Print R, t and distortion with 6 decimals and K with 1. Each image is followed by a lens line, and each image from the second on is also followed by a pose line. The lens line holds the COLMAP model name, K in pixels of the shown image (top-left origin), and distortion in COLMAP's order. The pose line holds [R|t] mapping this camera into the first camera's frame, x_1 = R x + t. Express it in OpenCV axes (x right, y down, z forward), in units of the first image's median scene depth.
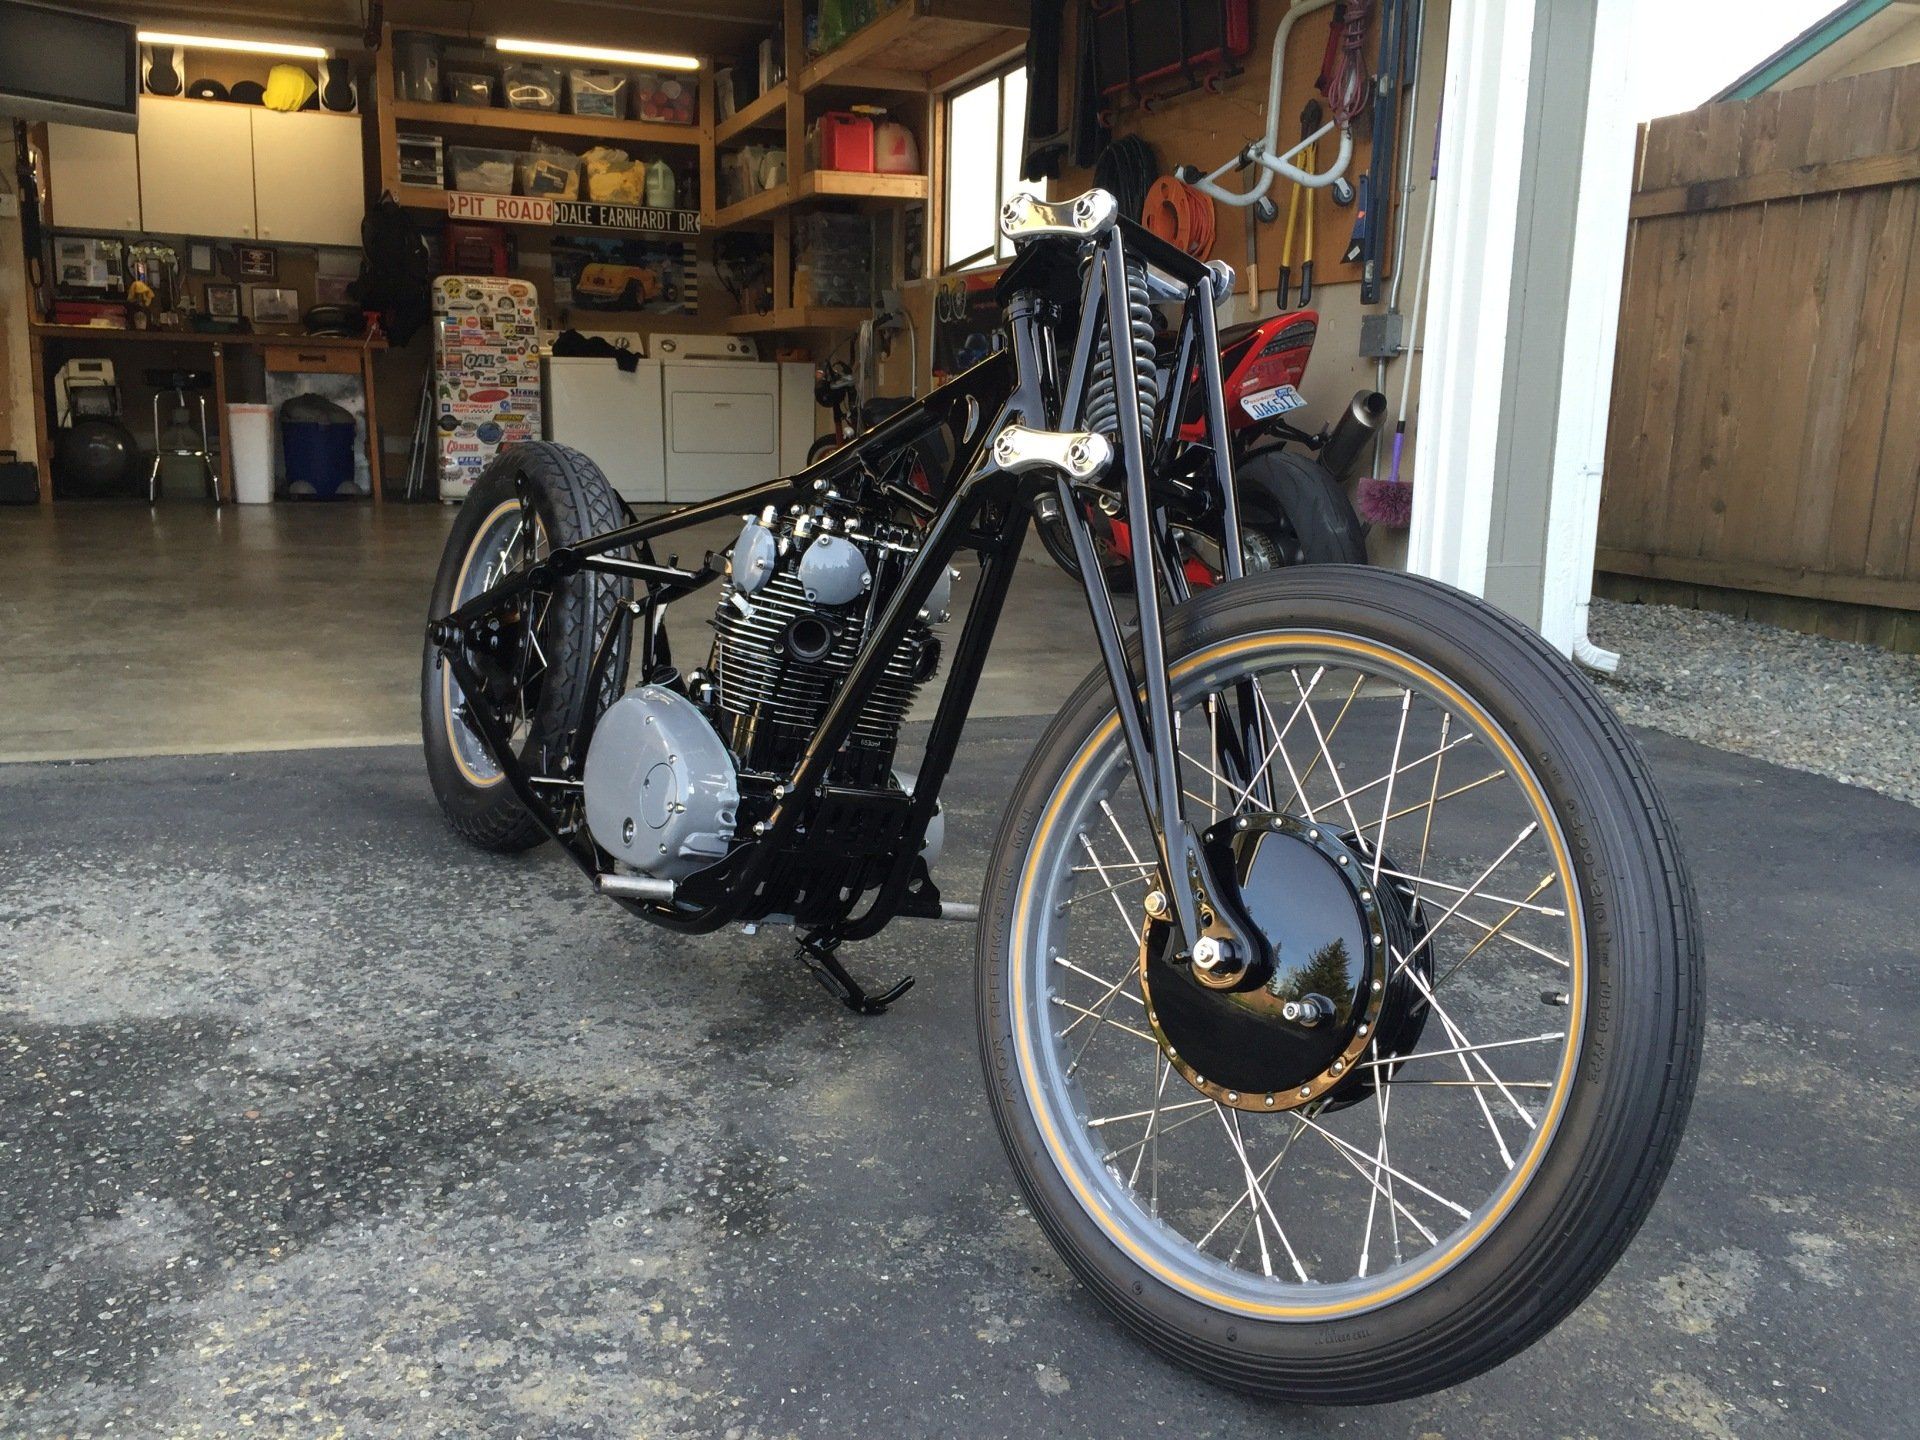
lens RADIAL K [[1621.4, 0, 955.4], [0, 1621.4, 701.4], [0, 0, 1]] dist [0.073587, -0.090534]
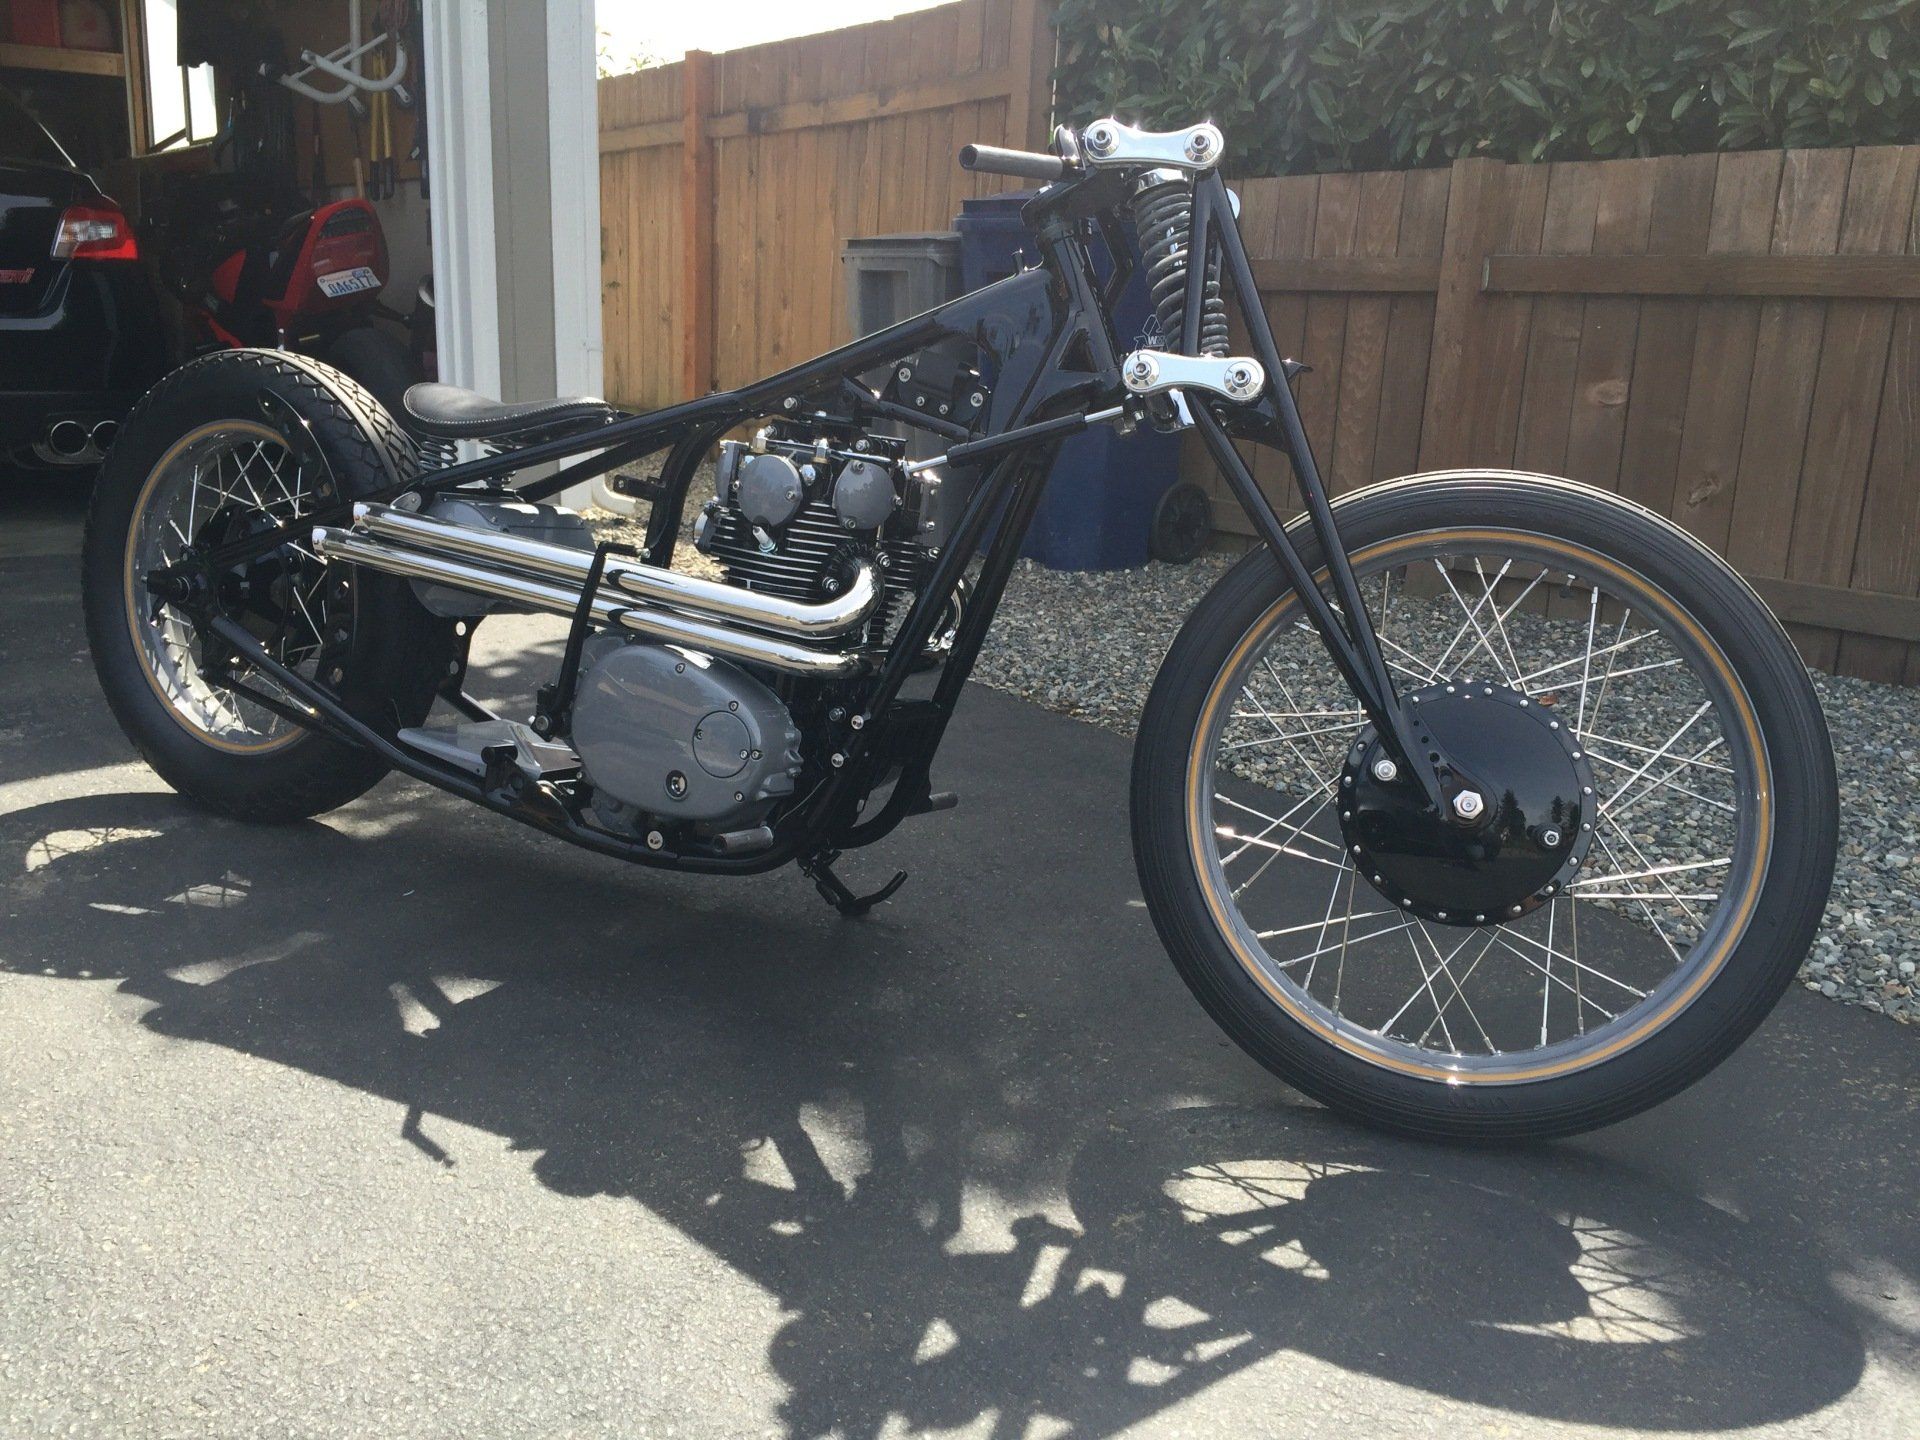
lens RADIAL K [[1625.5, 0, 936.2], [0, 1625.5, 721.3], [0, 0, 1]] dist [0.055374, -0.080483]
pose [[0.948652, -0.057059, 0.311134, 0.103012], [0.037113, 0.996880, 0.069660, 0.026787], [-0.314138, -0.054537, 0.947810, -0.105083]]
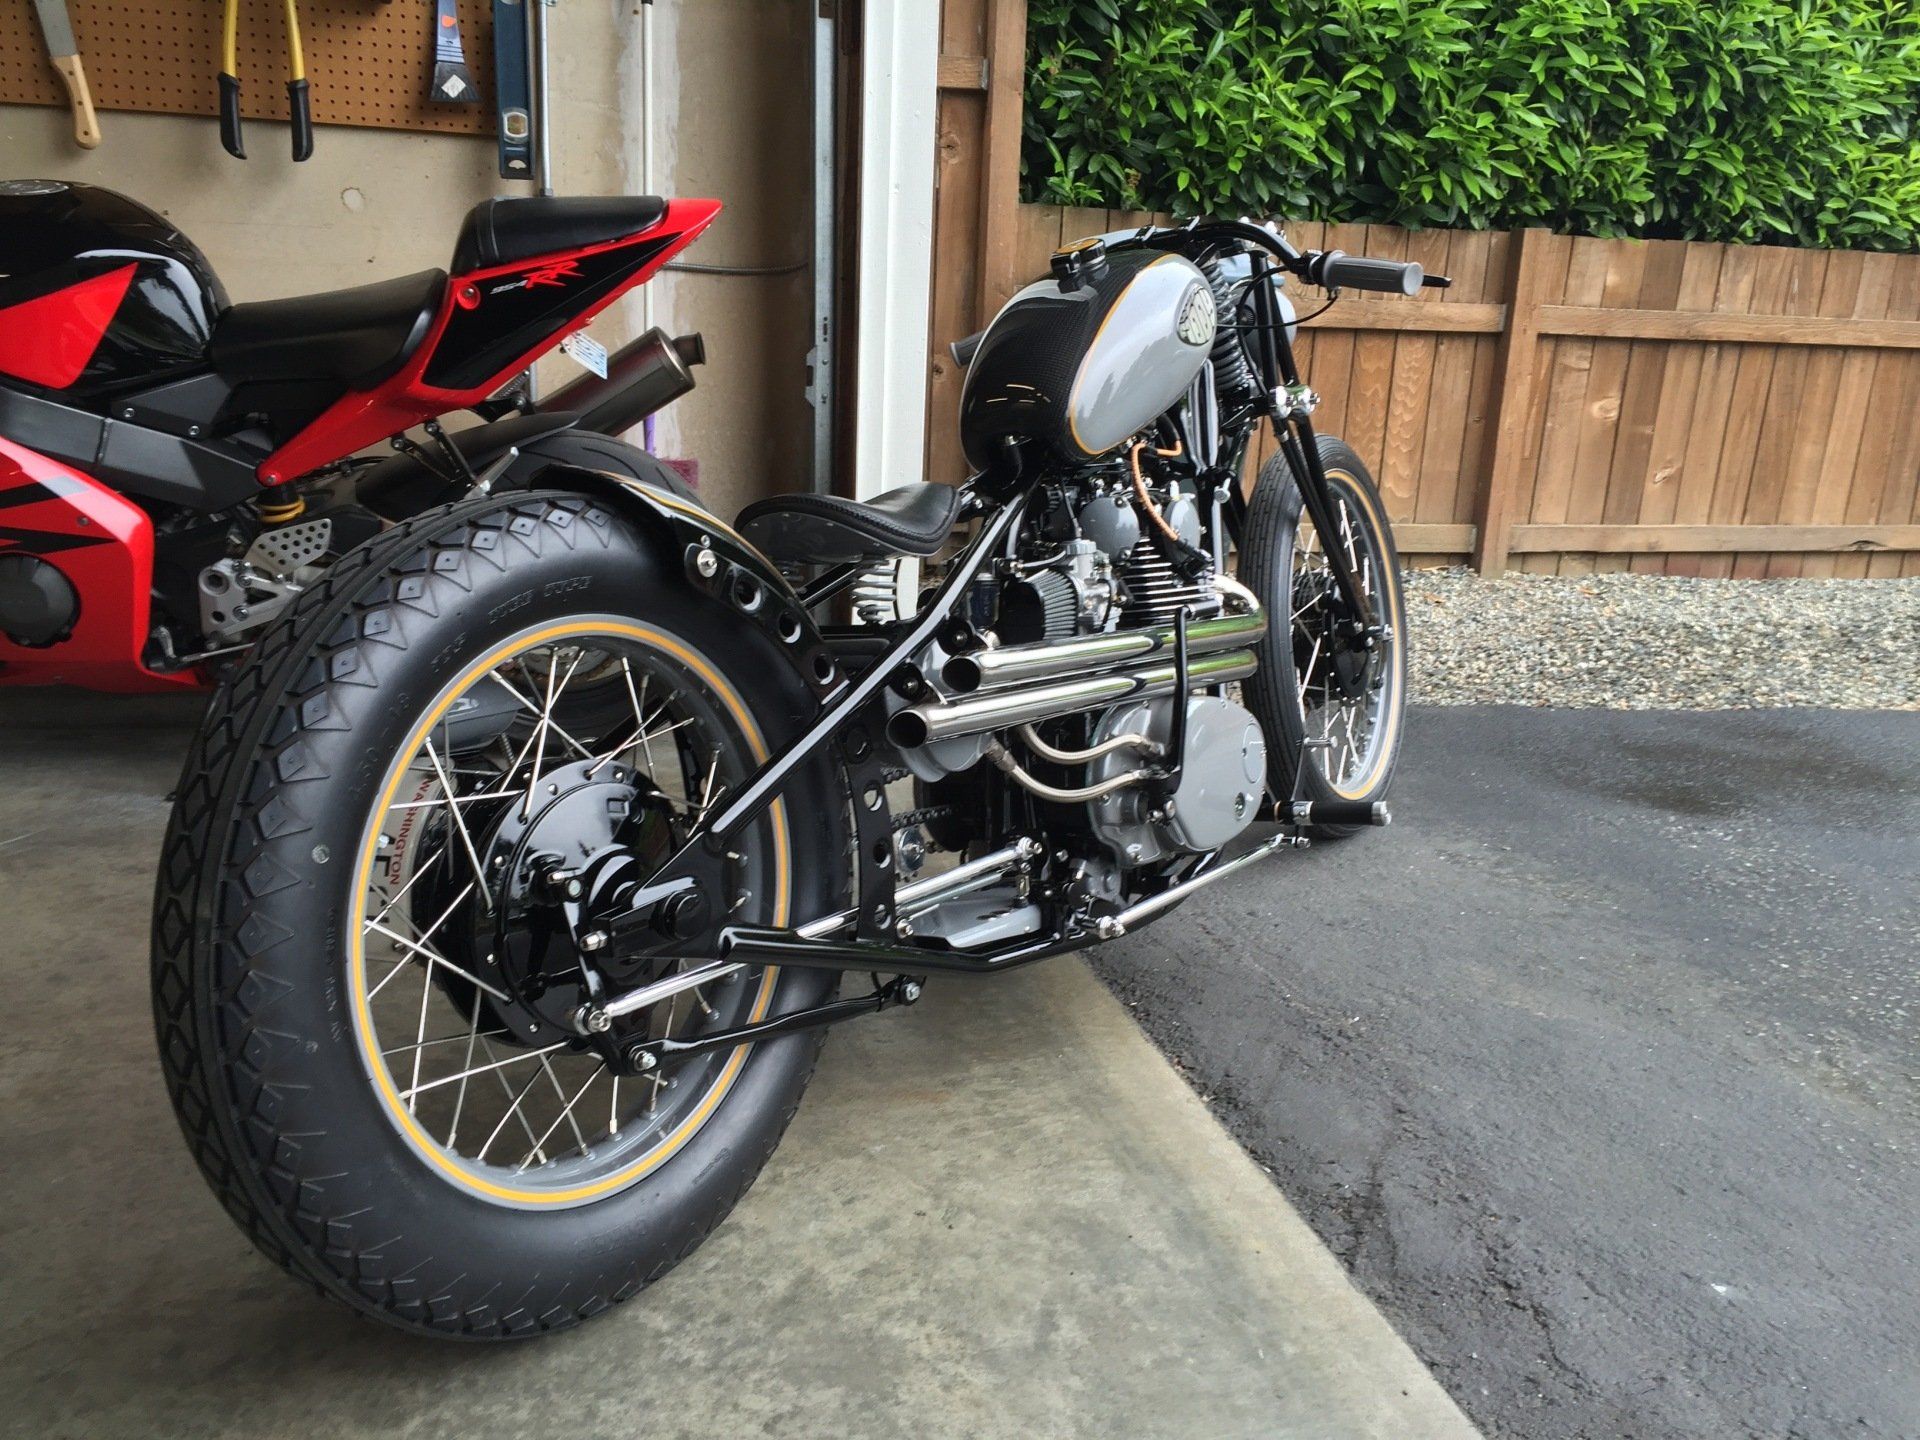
lens RADIAL K [[1625.5, 0, 936.2], [0, 1625.5, 721.3], [0, 0, 1]] dist [0.055374, -0.080483]
pose [[0.107282, -0.257428, 0.960323, -0.185926], [0.148141, 0.959255, 0.240592, -0.082600], [-0.983130, 0.116452, 0.141047, 0.376261]]
